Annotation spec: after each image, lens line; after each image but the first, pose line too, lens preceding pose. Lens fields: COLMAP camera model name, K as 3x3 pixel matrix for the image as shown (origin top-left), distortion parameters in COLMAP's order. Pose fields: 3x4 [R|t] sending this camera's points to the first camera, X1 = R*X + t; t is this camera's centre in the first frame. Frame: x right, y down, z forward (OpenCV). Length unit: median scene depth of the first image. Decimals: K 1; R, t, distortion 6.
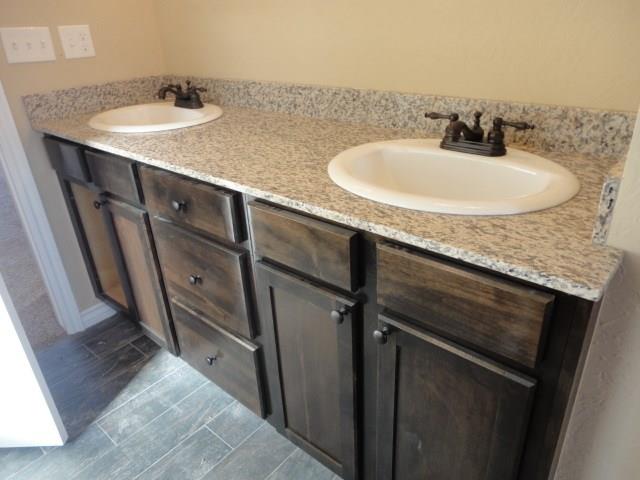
lens RADIAL K [[461.3, 0, 320.6], [0, 461.3, 239.5], [0, 0, 1]] dist [-0.004812, -0.008647]
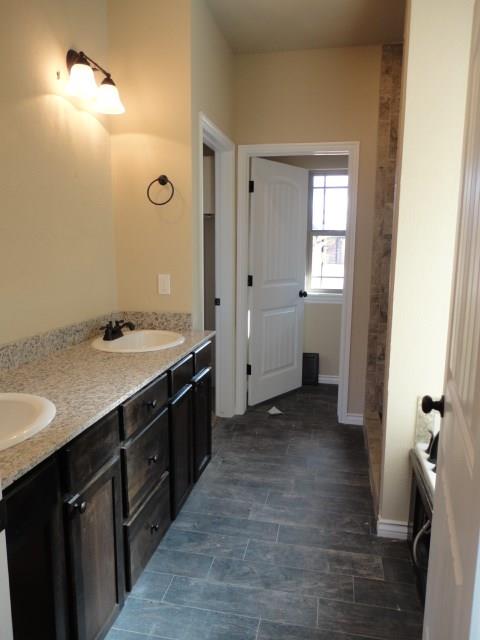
lens RADIAL K [[461.3, 0, 240.4], [0, 461.3, 319.8], [0, 0, 1]] dist [-0.004812, -0.008647]
pose [[-0.489094, -0.098028, 0.866705, -1.409351], [0.405221, 0.854384, 0.325306, -0.557148], [-0.772388, 0.510312, -0.378151, 0.998437]]
